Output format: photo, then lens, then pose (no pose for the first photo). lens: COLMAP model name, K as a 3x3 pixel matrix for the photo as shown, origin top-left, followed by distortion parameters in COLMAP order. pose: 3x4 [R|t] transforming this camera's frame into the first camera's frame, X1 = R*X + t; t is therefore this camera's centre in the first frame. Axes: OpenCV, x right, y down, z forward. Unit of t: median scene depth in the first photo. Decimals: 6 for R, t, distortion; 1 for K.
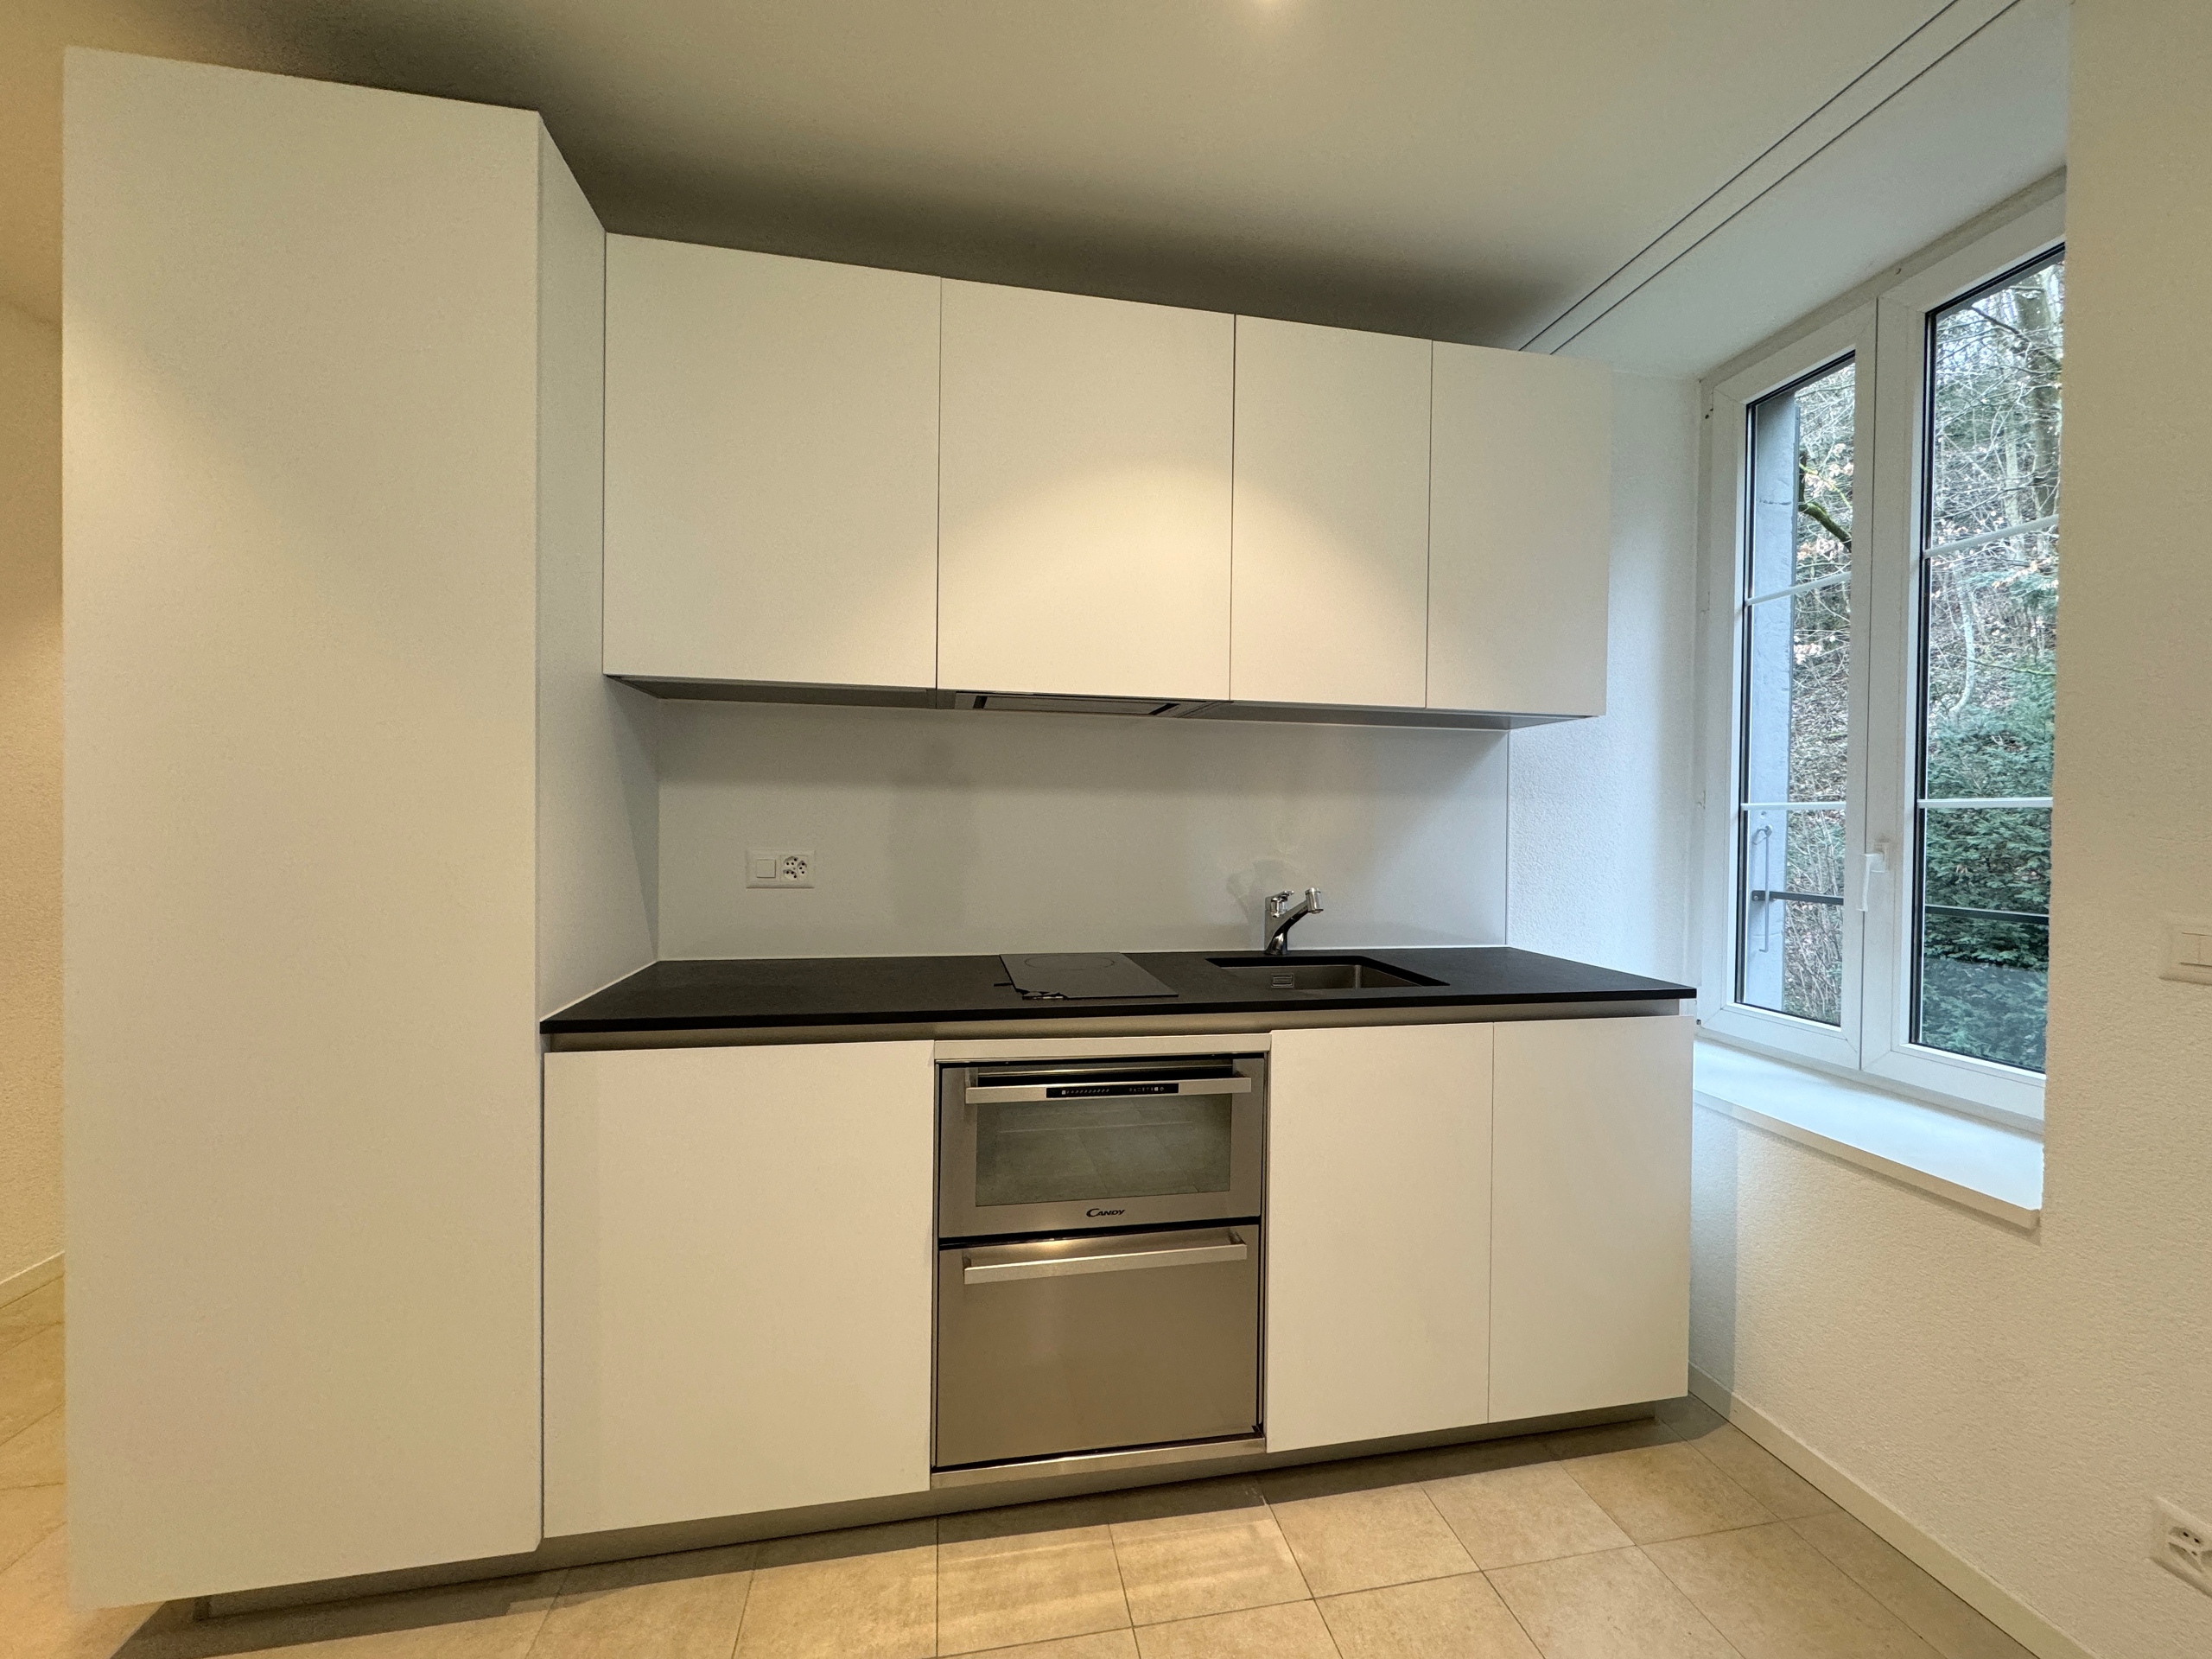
lens RADIAL K [[881.6, 0, 1106.0], [0, 881.6, 829.5], [0, 0, 1]] dist [0.000042, -0.000019]
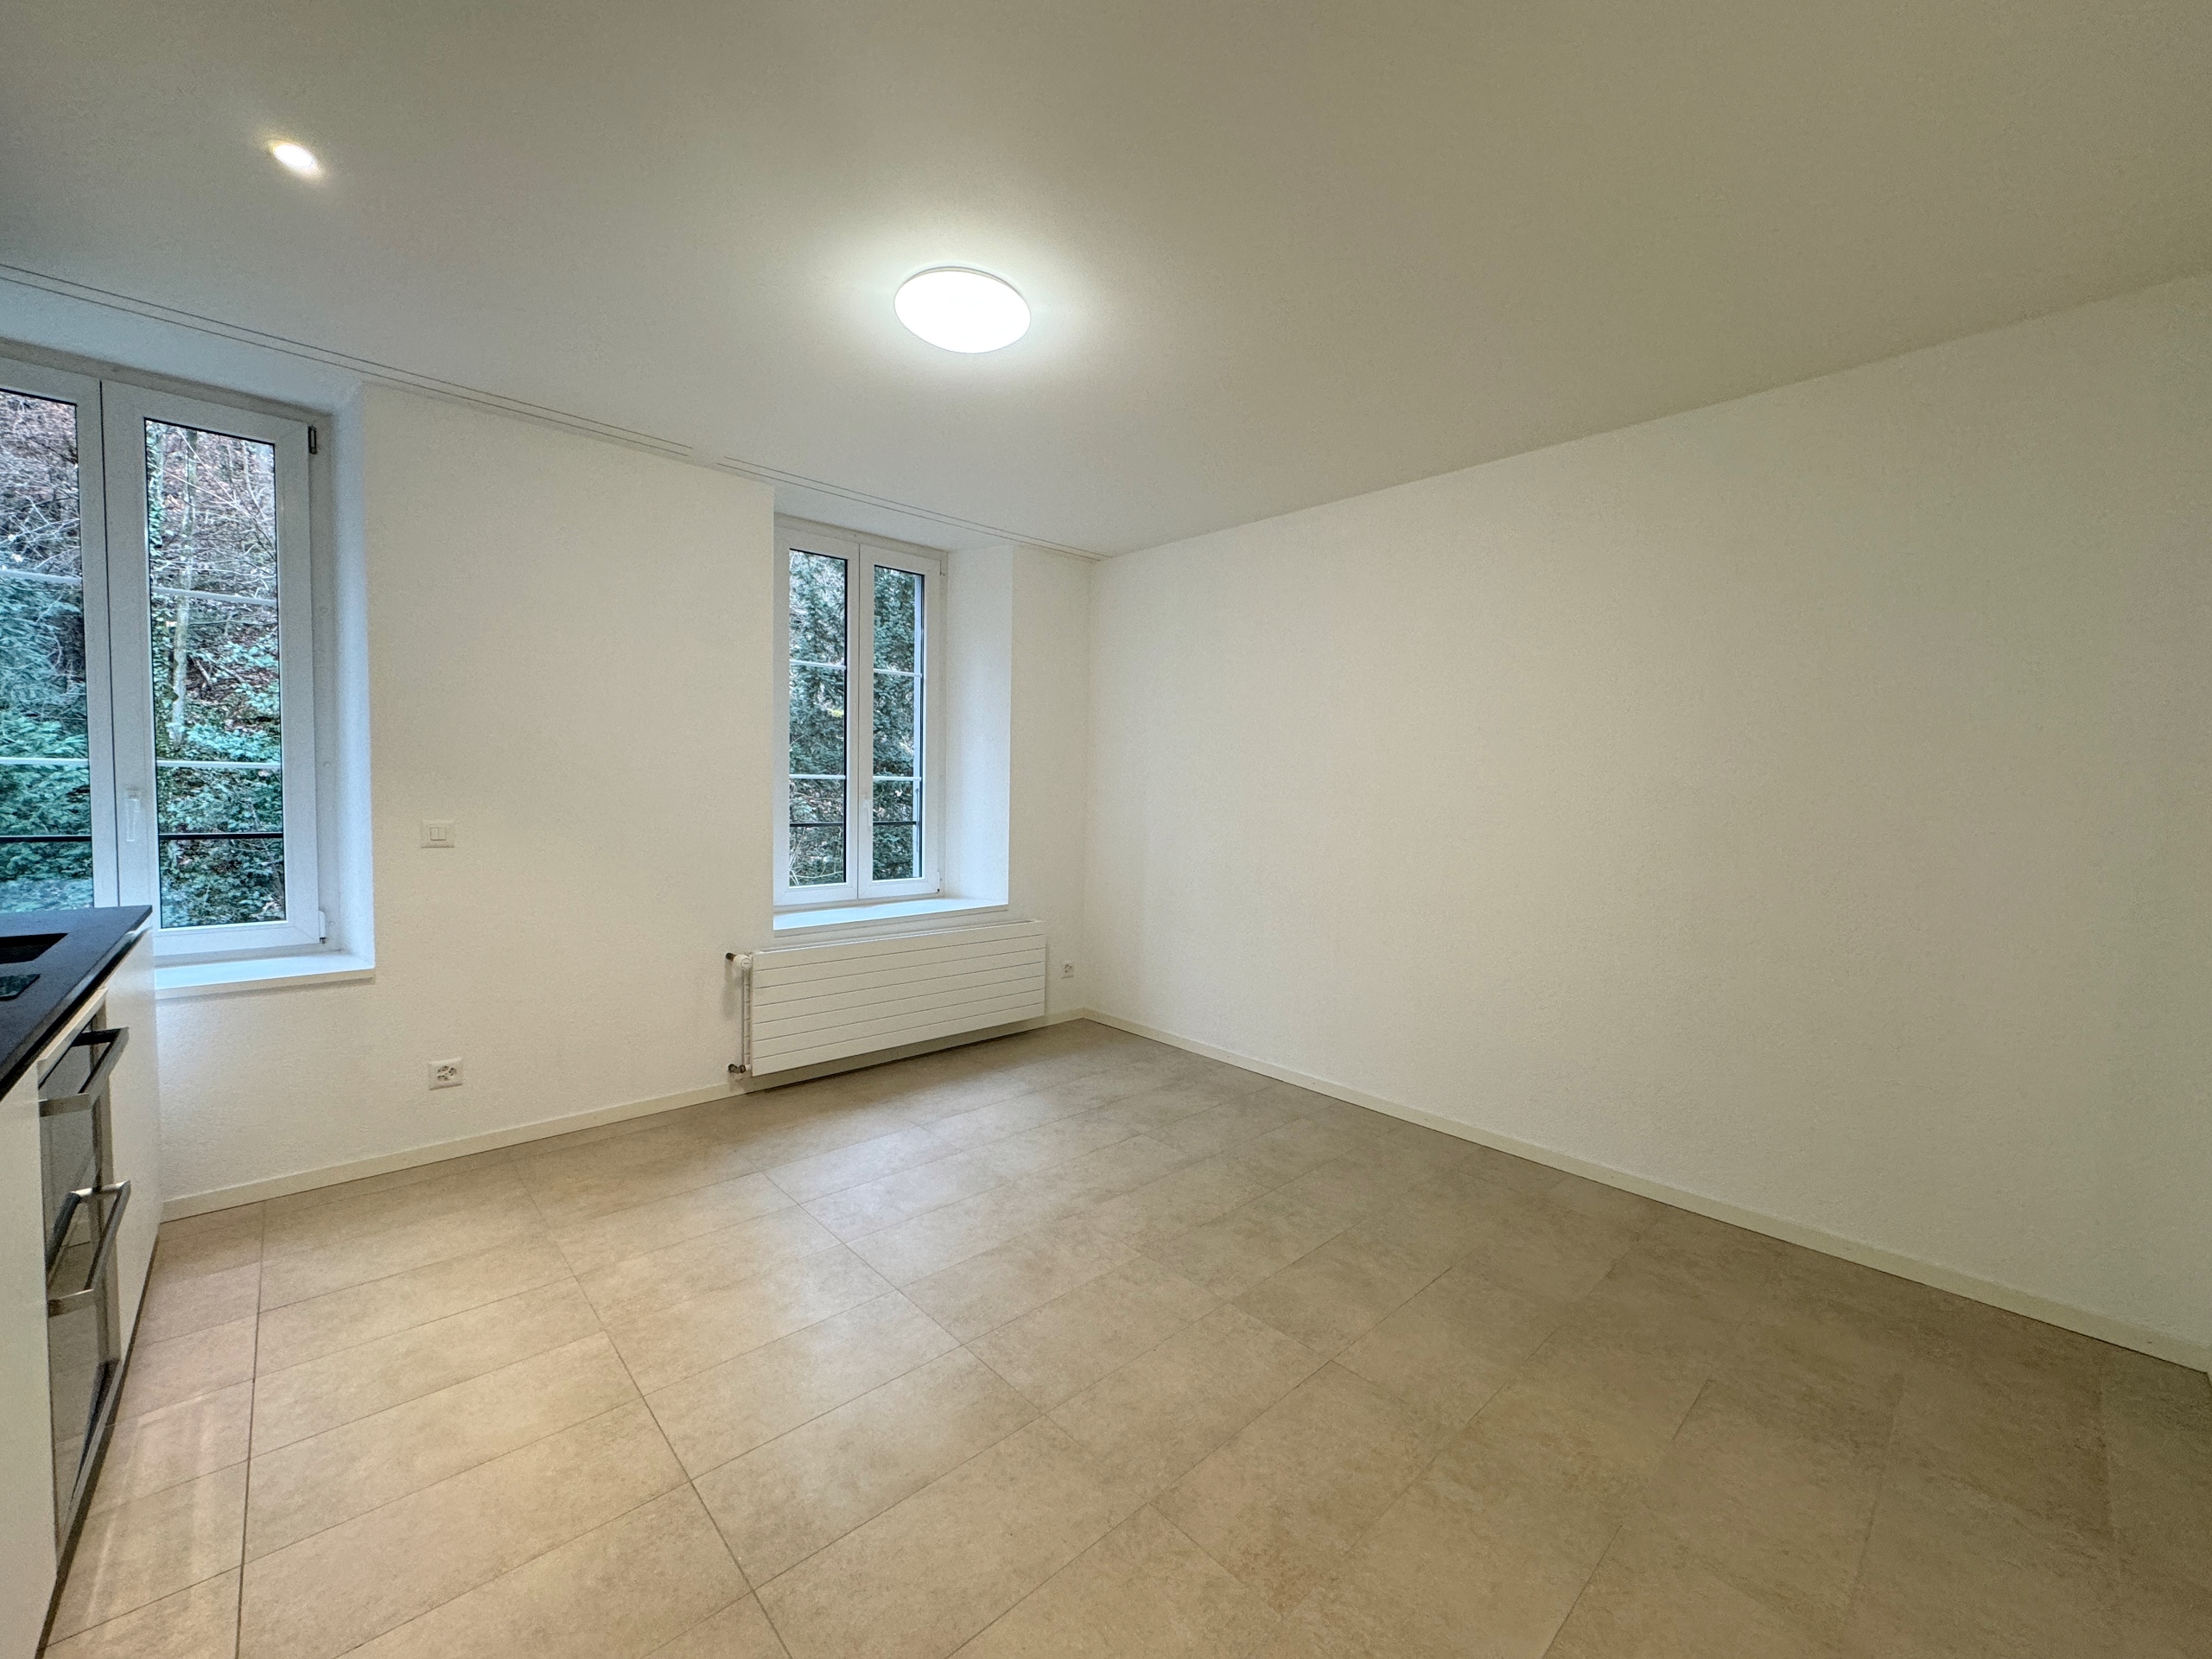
lens RADIAL K [[881.6, 0, 1106.0], [0, 881.6, 829.5], [0, 0, 1]] dist [0.000042, -0.000019]
pose [[-0.535629, -0.060792, 0.842262, -1.320725], [-0.014066, 0.997909, 0.063081, -0.039441], [-0.844336, 0.021941, -0.535365, 0.540955]]
